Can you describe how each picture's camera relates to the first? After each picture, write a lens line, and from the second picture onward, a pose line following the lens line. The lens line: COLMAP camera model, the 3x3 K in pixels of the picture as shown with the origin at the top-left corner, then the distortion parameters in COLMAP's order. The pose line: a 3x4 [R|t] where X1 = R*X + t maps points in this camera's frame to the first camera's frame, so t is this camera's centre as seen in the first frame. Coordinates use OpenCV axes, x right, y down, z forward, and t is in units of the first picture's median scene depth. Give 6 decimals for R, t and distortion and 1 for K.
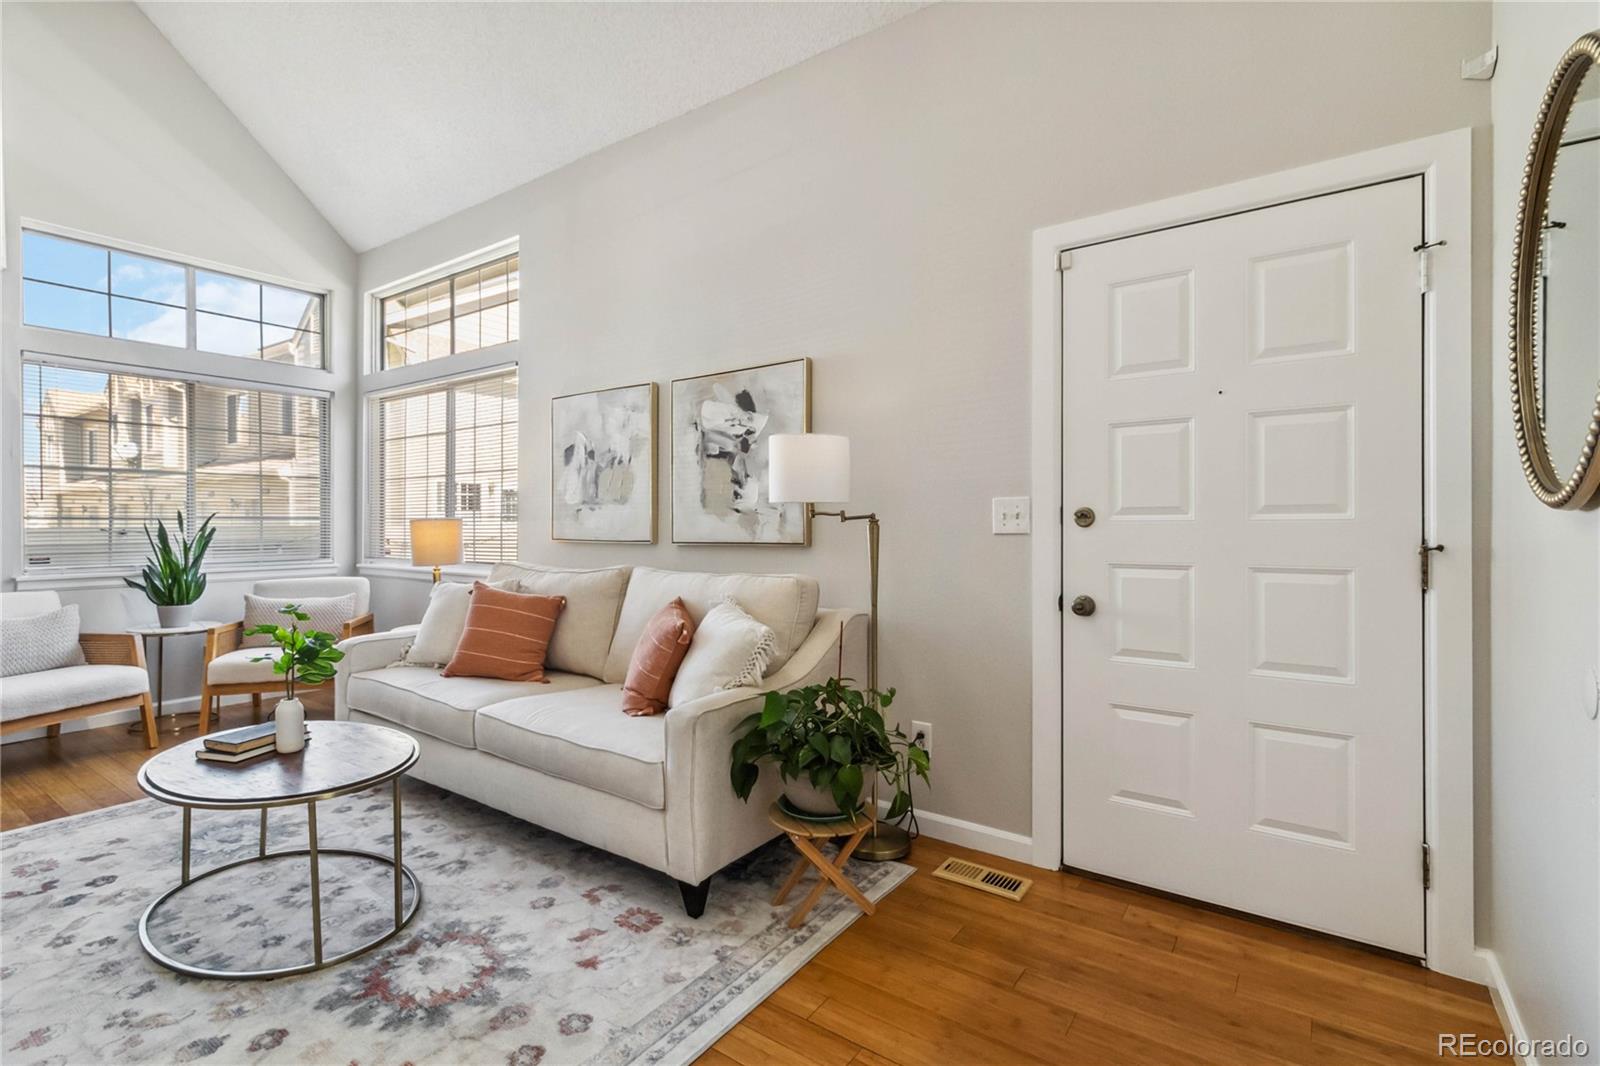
lens RADIAL K [[739.7, 0, 810.2], [0, 739.7, 531.1], [0, 0, 1]] dist [0.001631, -0.000275]
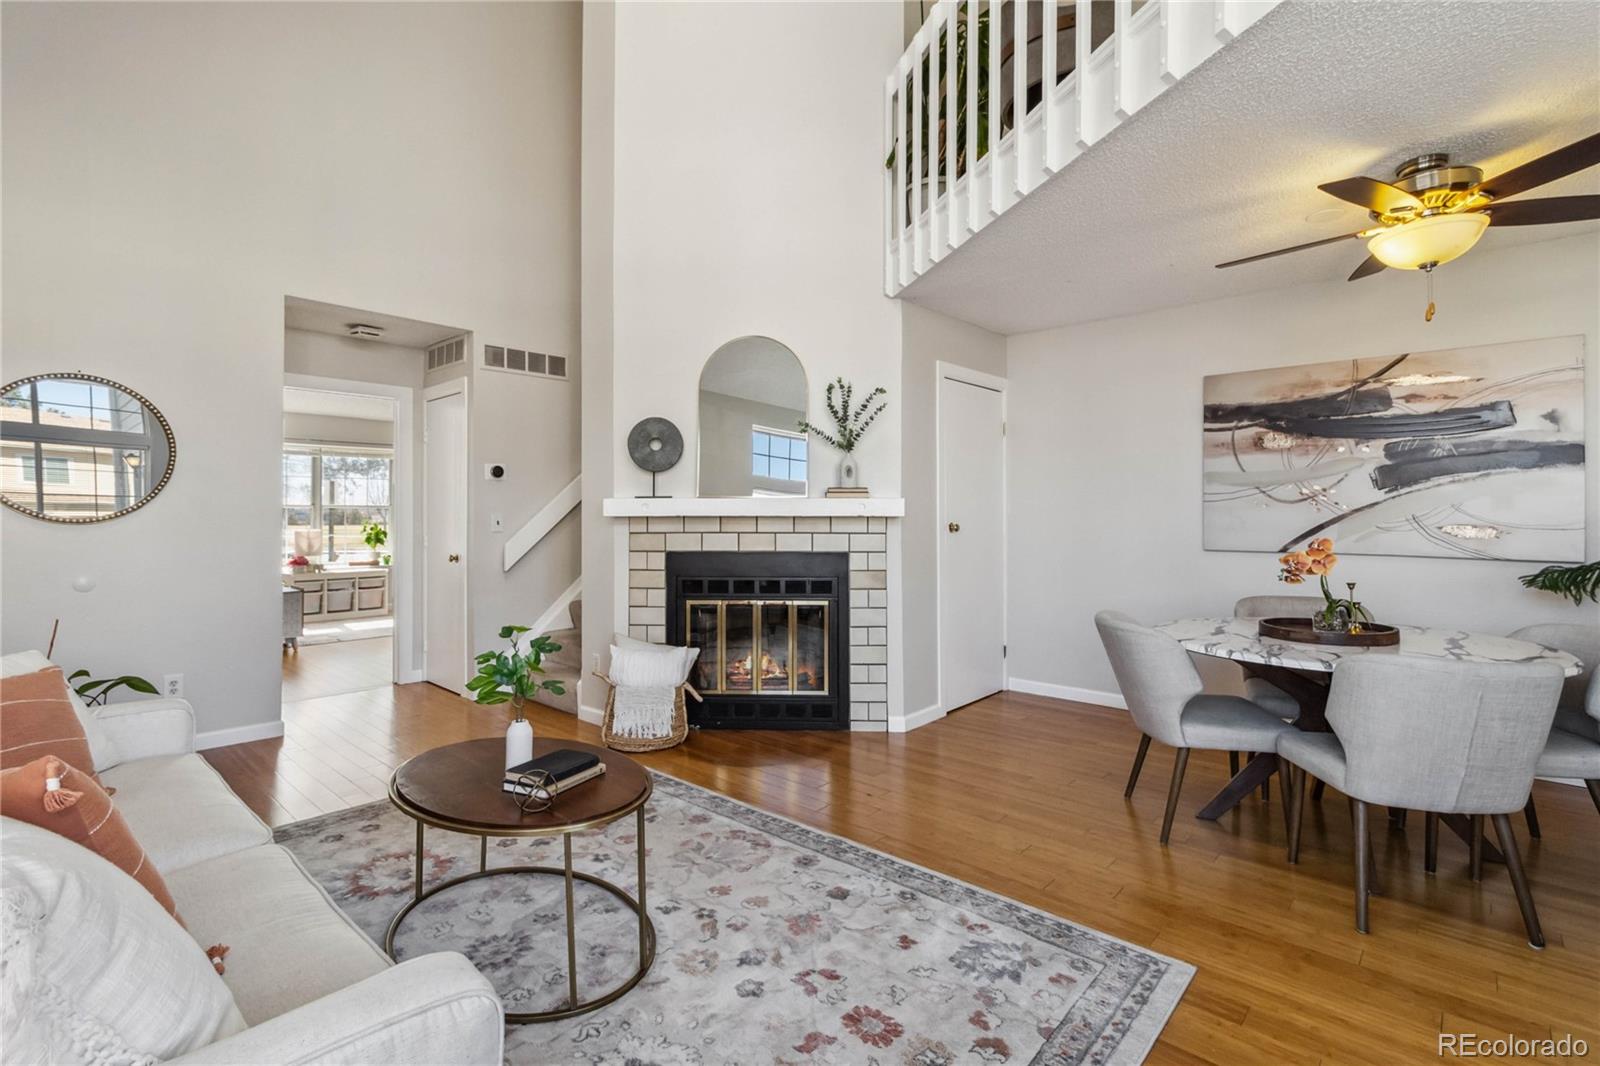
lens RADIAL K [[739.7, 0, 795.1], [0, 739.7, 510.0], [0, 0, 1]] dist [0.001631, -0.000275]
pose [[-0.991030, 0.003891, 0.133582, -0.805032], [0.004364, 0.999985, 0.003250, -0.029887], [-0.133567, 0.003804, -0.991032, 1.287603]]
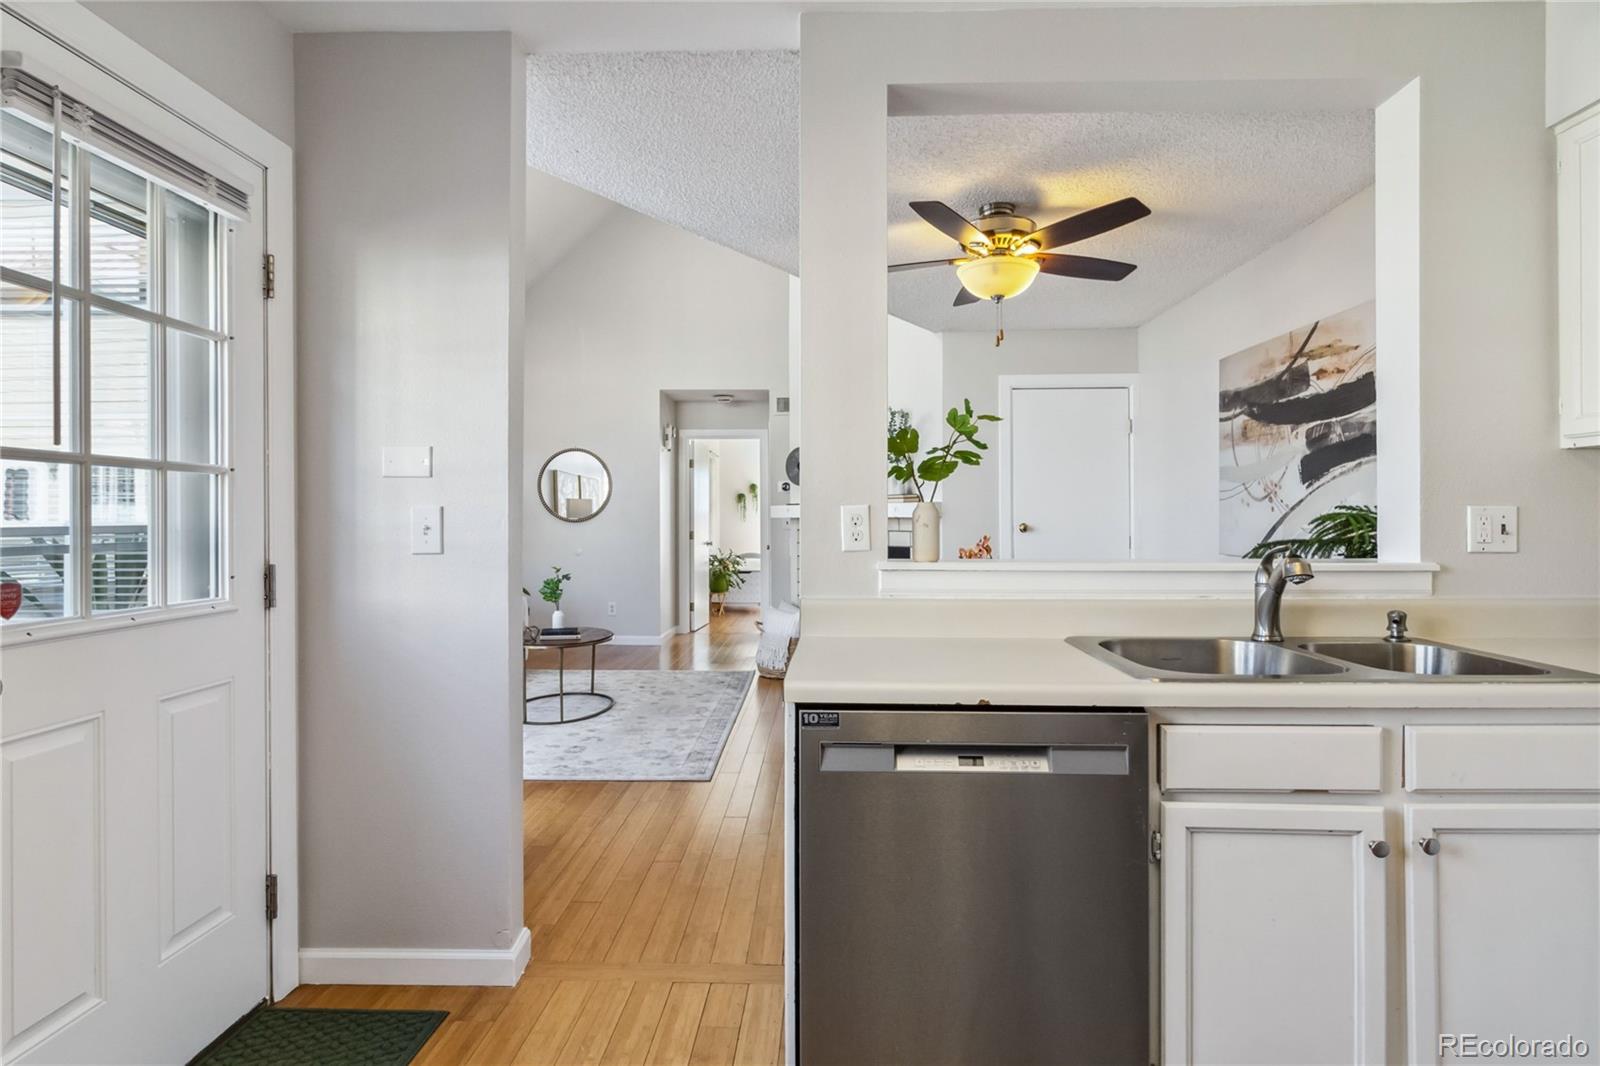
lens RADIAL K [[852.8, 0, 800.8], [0, 852.8, 525.3], [0, 0, 1]] dist [-0.028520, 0.001446]
pose [[-0.550530, -0.002276, 0.834812, -2.102624], [0.013066, 0.999850, 0.011342, -0.021216], [-0.834713, 0.017152, -0.550418, 1.188534]]
